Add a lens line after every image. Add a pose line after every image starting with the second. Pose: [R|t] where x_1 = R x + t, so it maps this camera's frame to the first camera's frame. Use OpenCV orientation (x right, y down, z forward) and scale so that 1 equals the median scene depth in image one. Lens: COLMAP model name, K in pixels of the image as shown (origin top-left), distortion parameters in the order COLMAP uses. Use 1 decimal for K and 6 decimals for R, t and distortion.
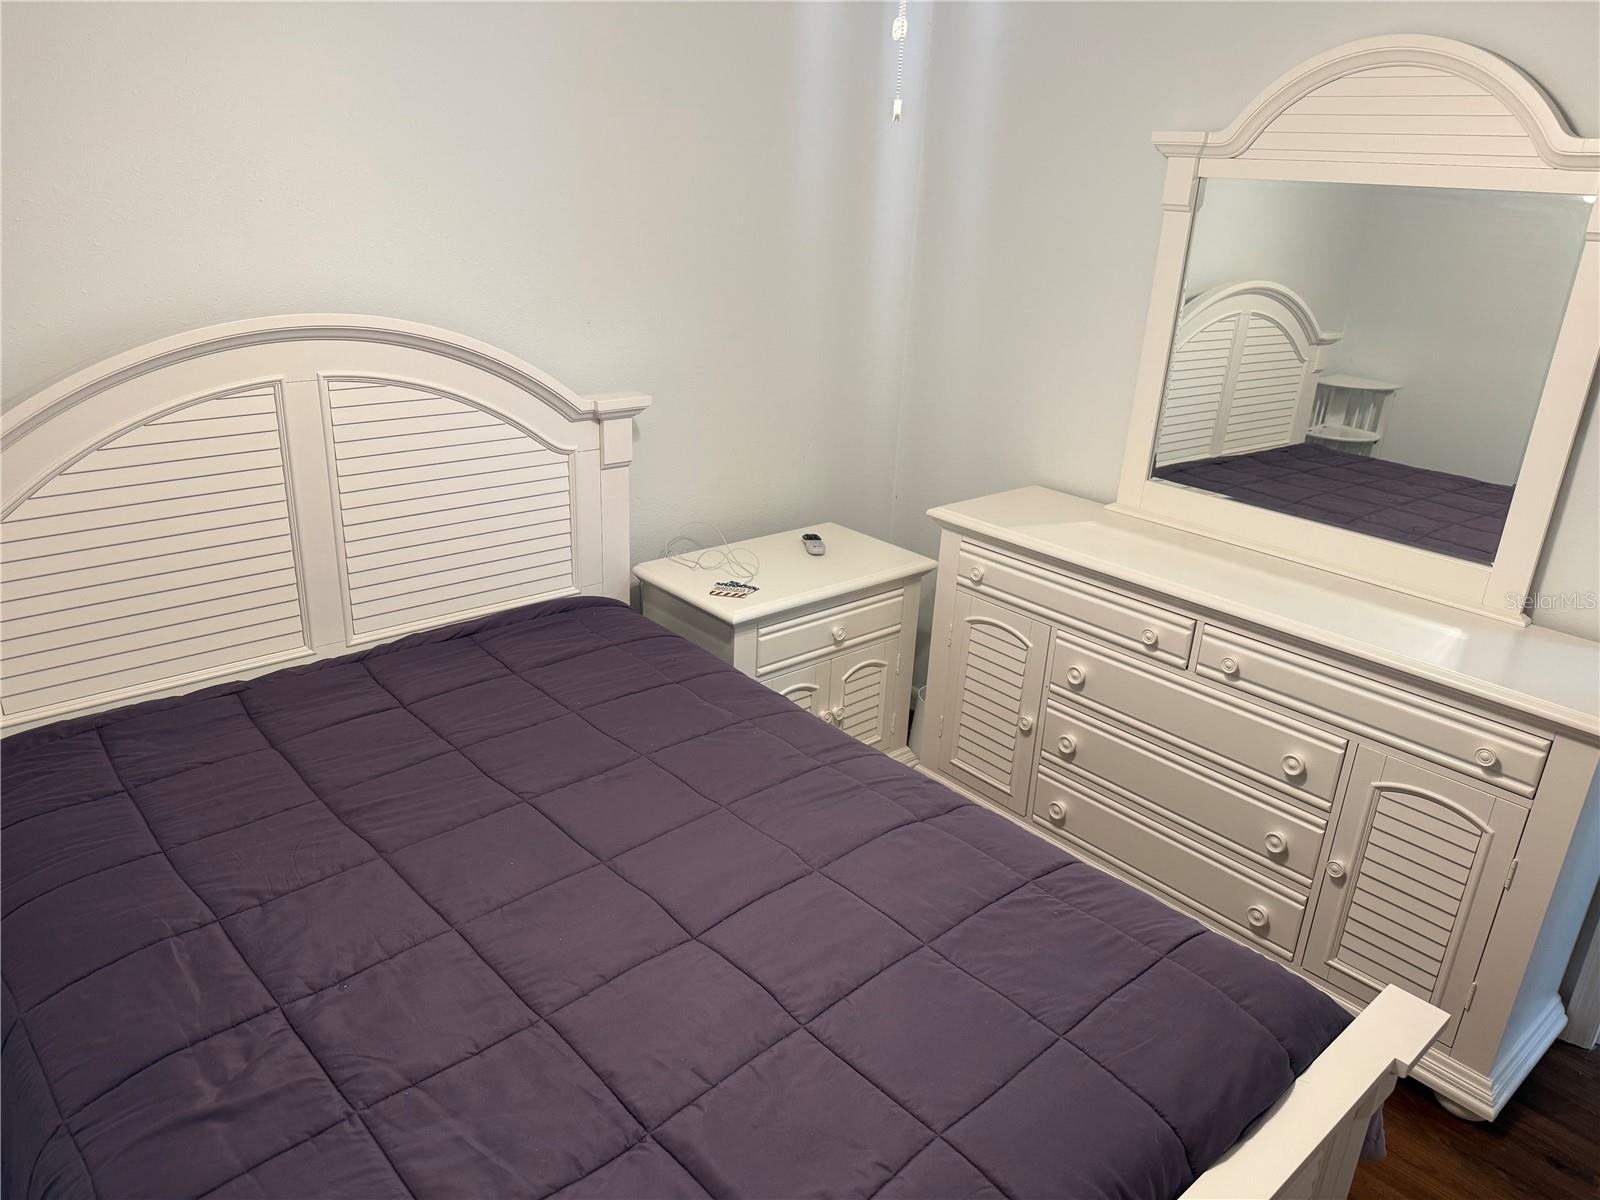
lens RADIAL K [[1118.0, 0, 800.0], [0, 1118.0, 600.0], [0, 0, 1]] dist [0.086675, -0.118954]
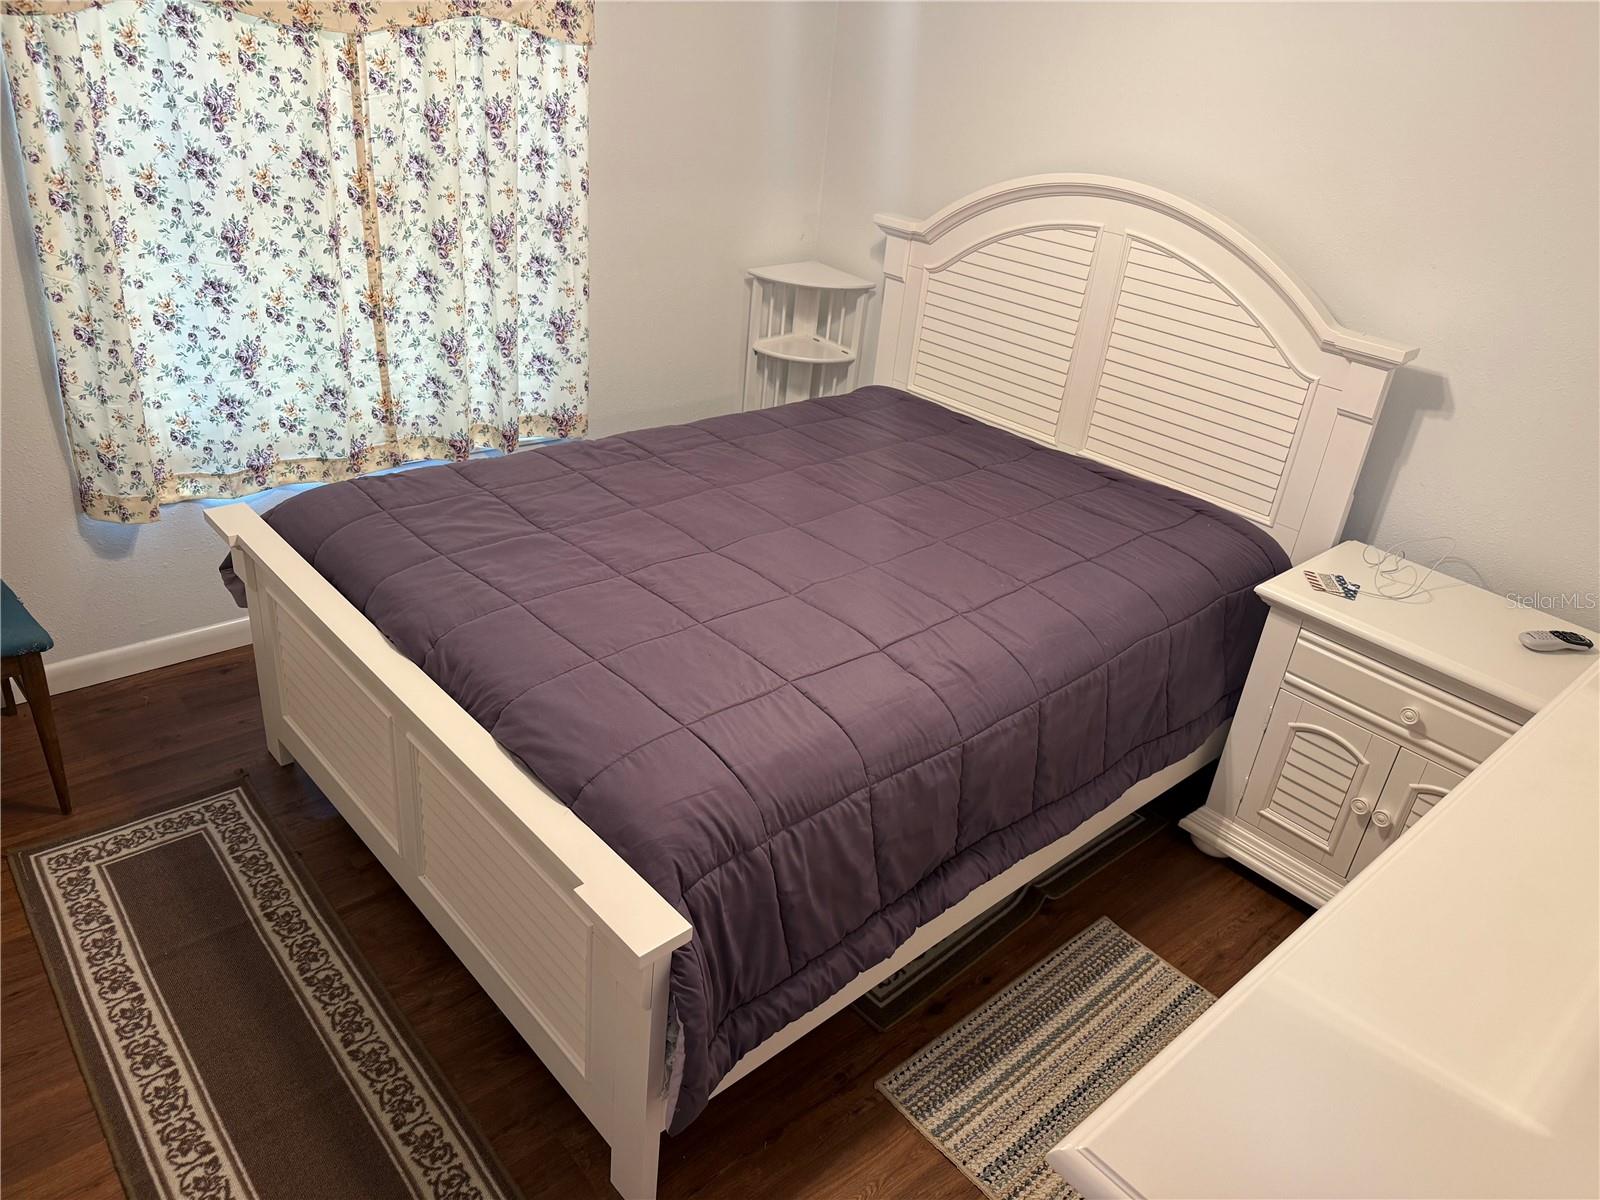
lens RADIAL K [[1118.0, 0, 800.0], [0, 1118.0, 600.0], [0, 0, 1]] dist [0.086675, -0.118954]
pose [[0.014773, 0.438534, -0.898593, 0.809937], [-0.439816, 0.809933, 0.388035, -0.177542], [0.897966, 0.389483, 0.204840, 0.516950]]
